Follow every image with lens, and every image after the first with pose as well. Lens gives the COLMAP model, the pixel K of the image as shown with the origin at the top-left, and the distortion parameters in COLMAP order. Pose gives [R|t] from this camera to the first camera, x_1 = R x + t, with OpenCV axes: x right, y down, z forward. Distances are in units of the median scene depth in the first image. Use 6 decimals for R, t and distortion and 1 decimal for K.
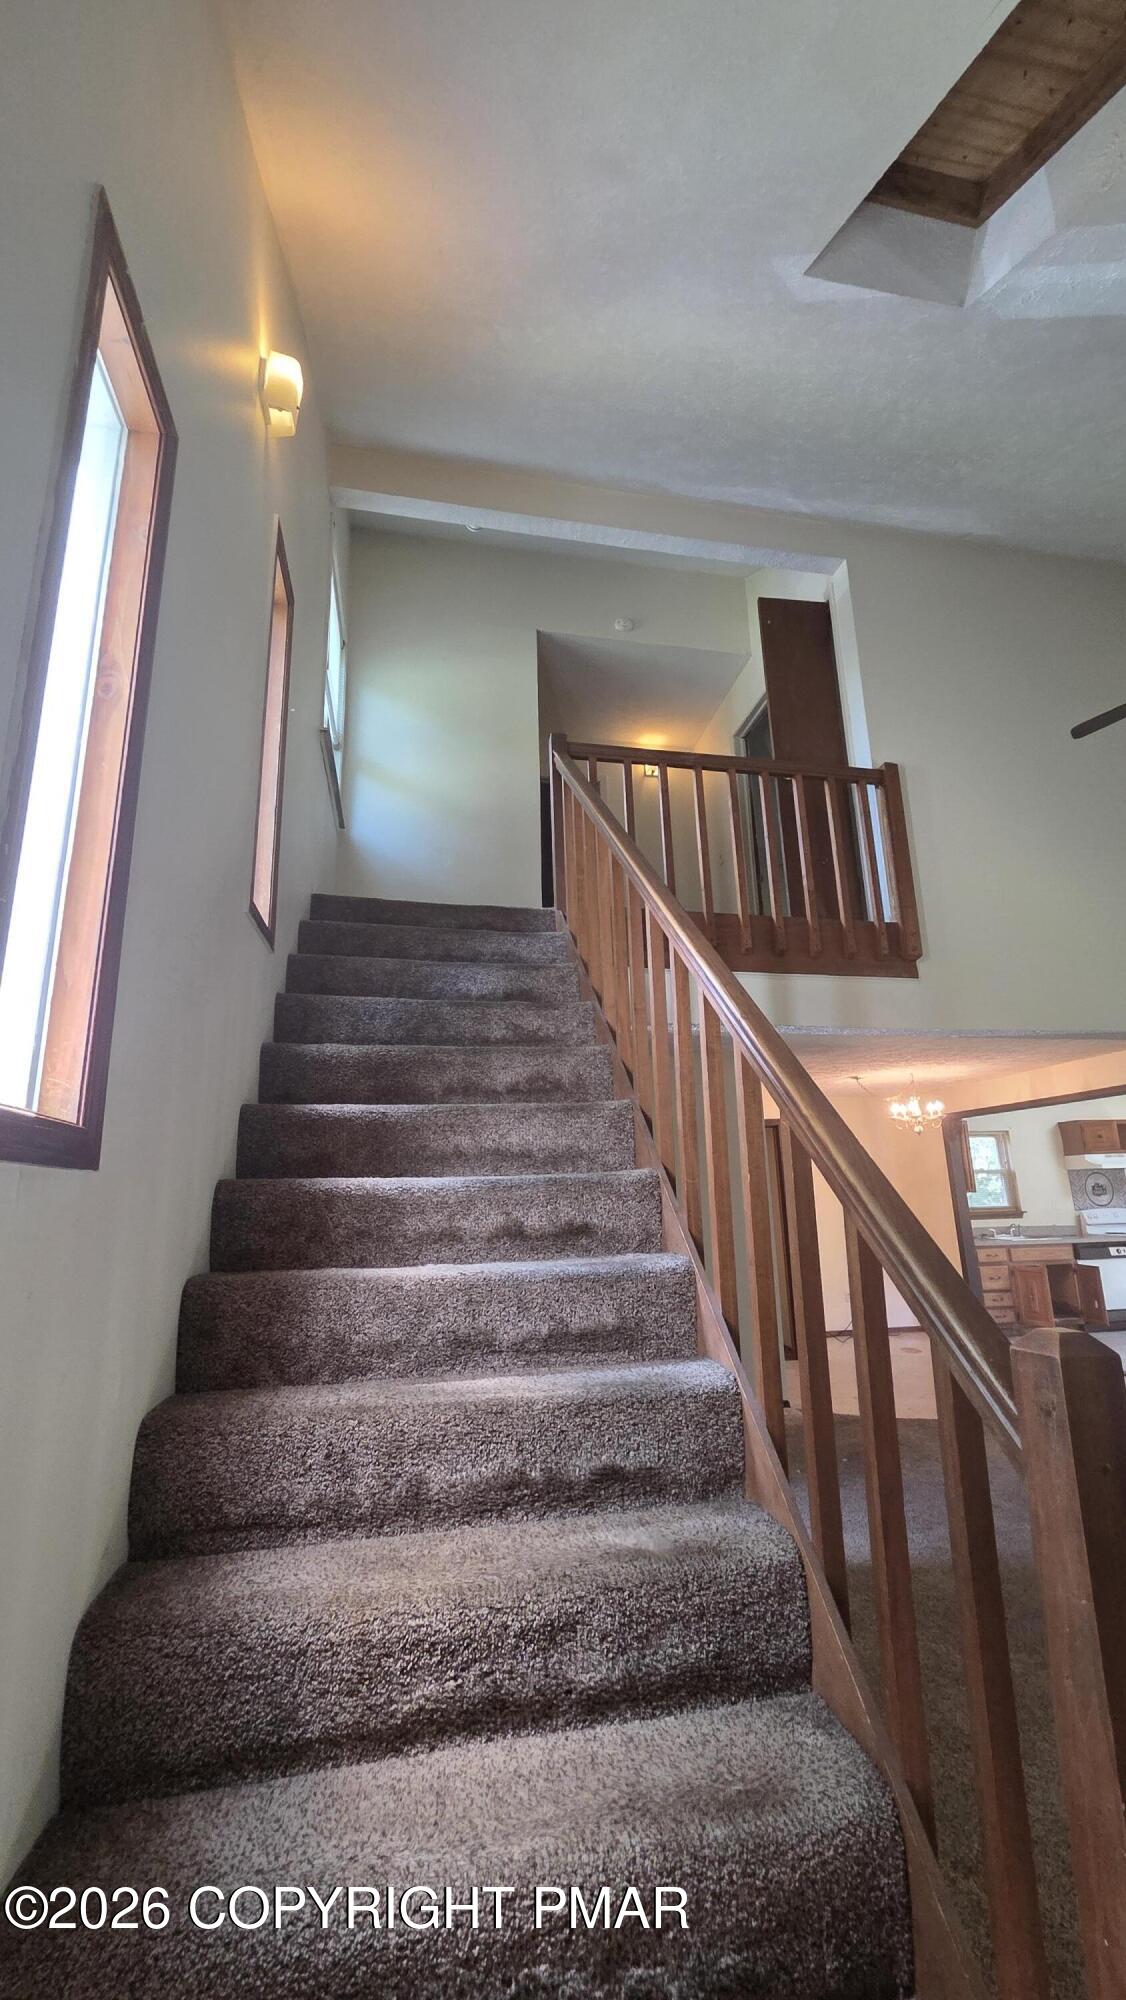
lens RADIAL K [[820.7, 0, 563.0], [0, 820.7, 1000.0], [0, 0, 1]] dist [0.002822, 0.000724]
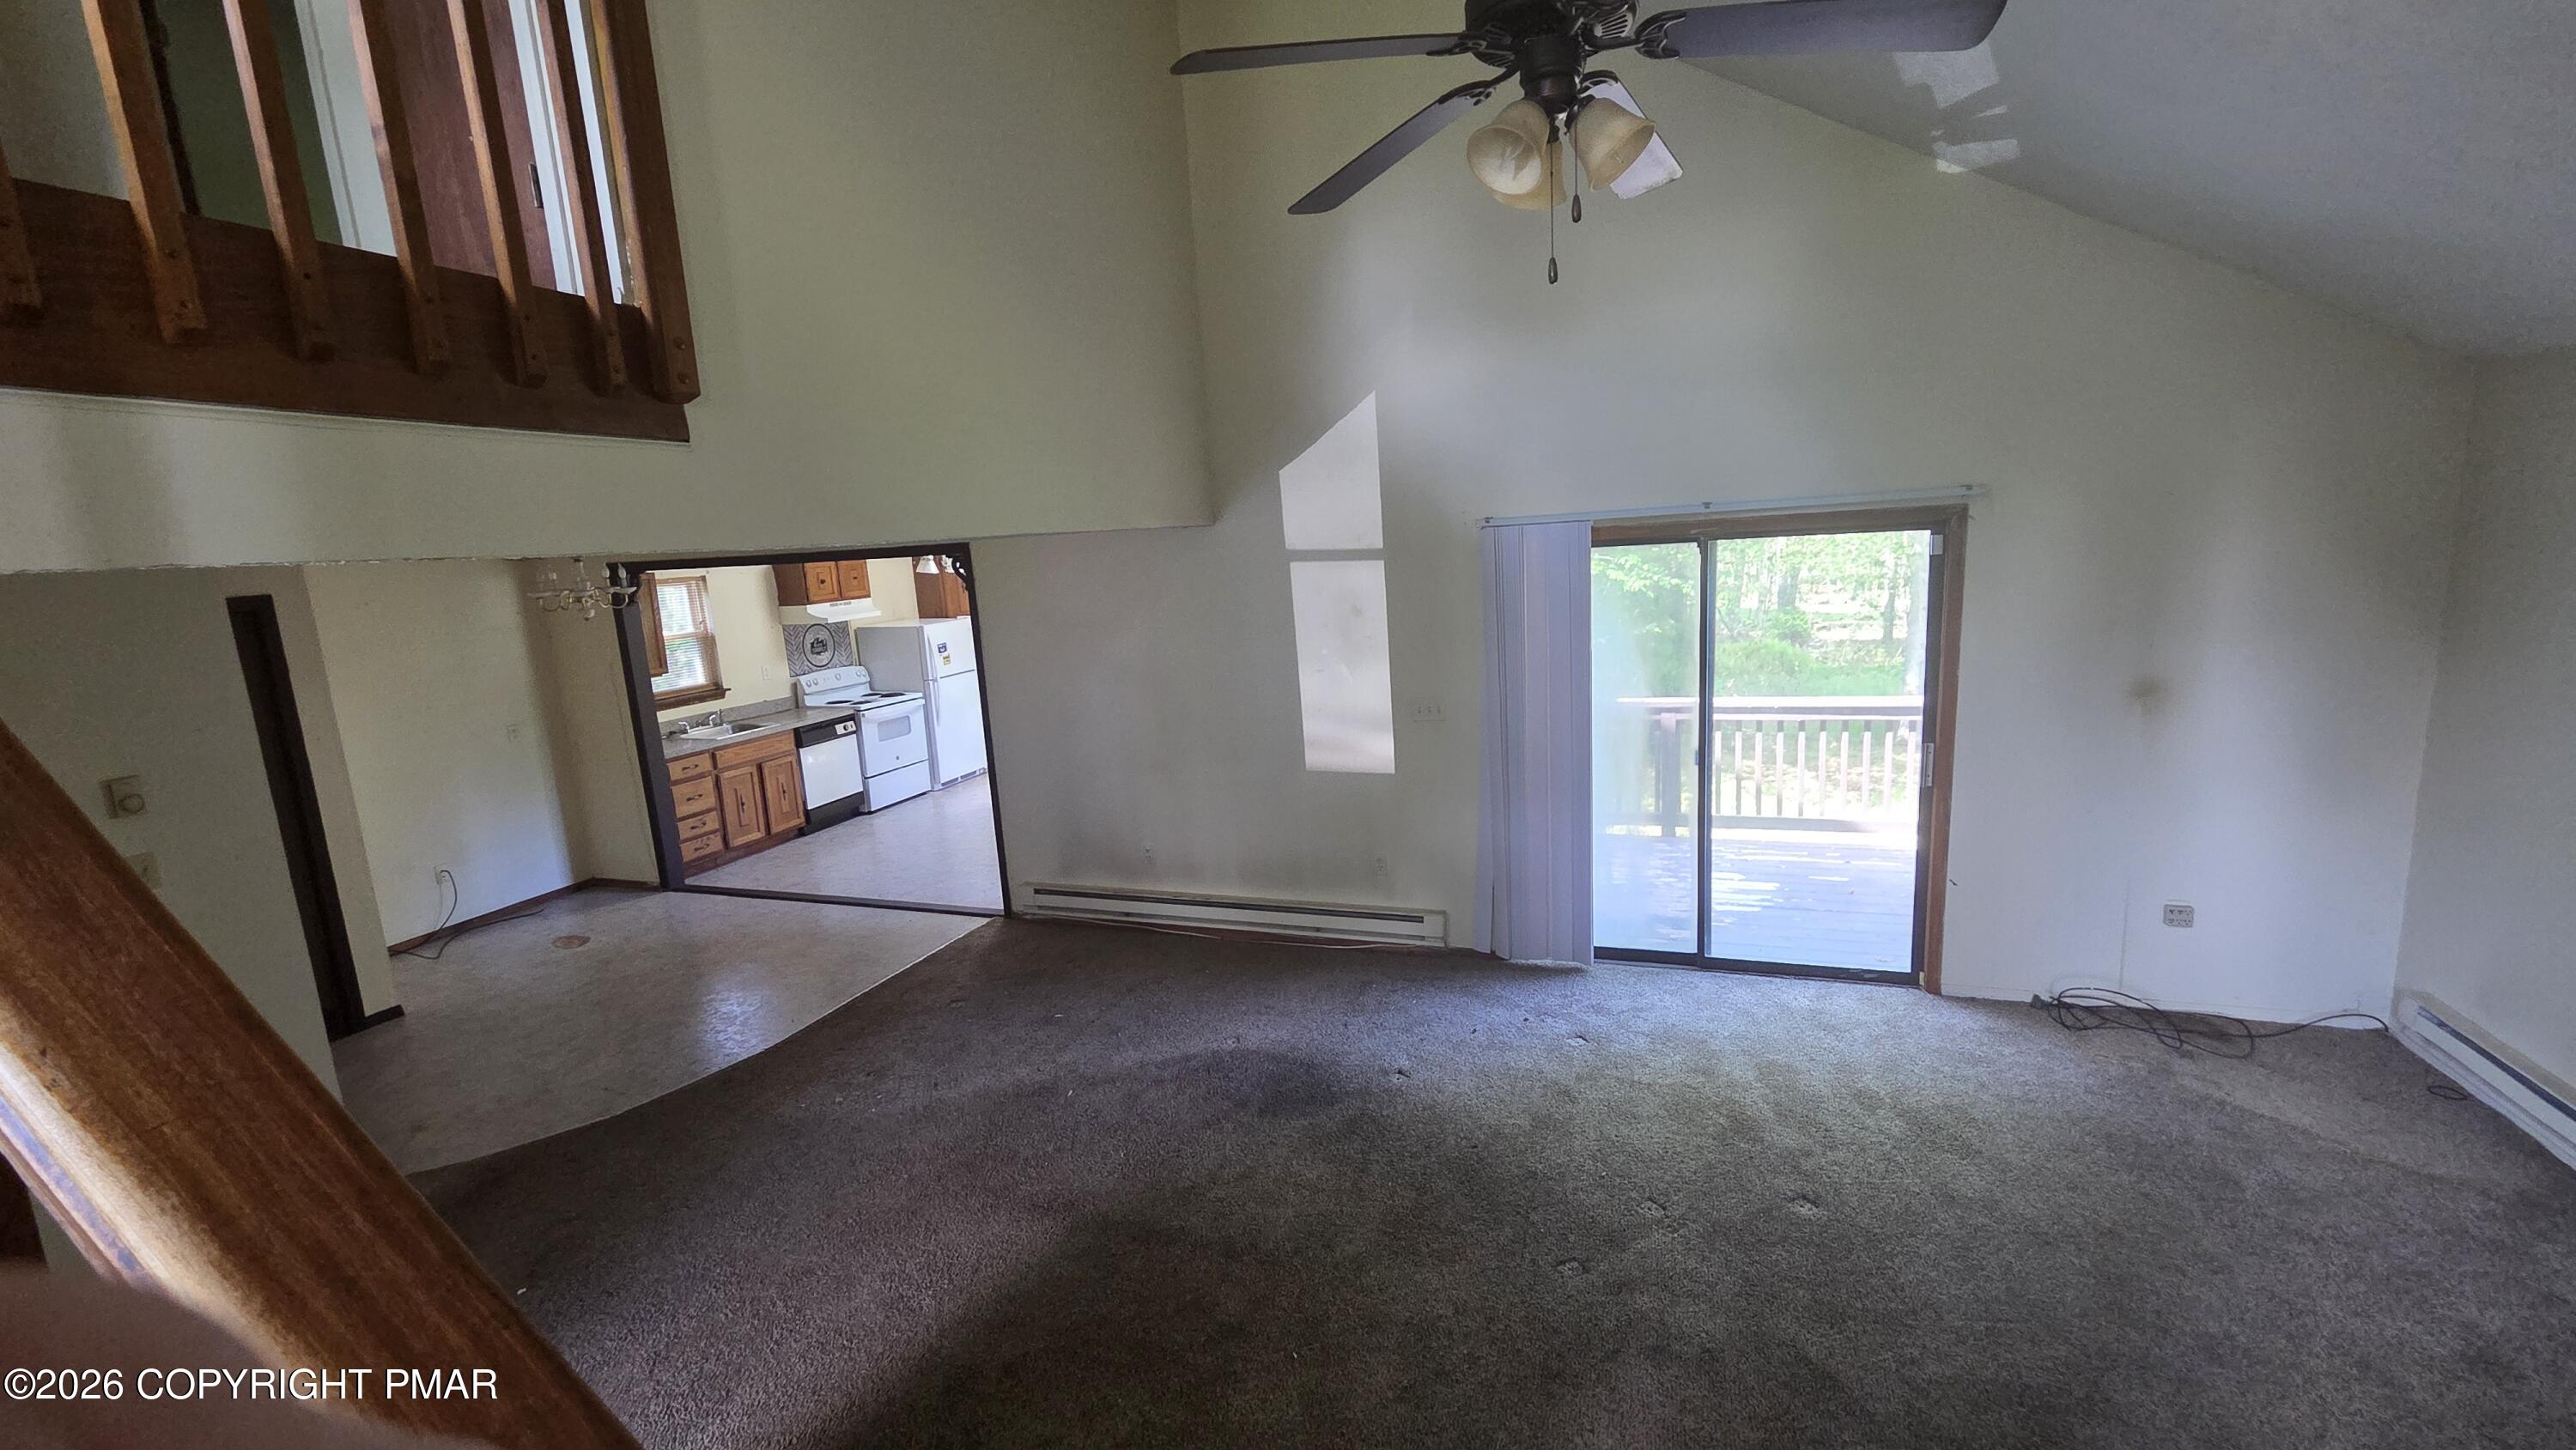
lens RADIAL K [[1058.5, 0, 1289.8], [0, 1058.5, 718.1], [0, 0, 1]] dist [0.002506, 0.000686]
pose [[0.506029, -0.152594, 0.848911, 0.090590], [-0.161805, 0.949958, 0.267208, -0.139702], [-0.847204, -0.272573, 0.456016, 0.554662]]
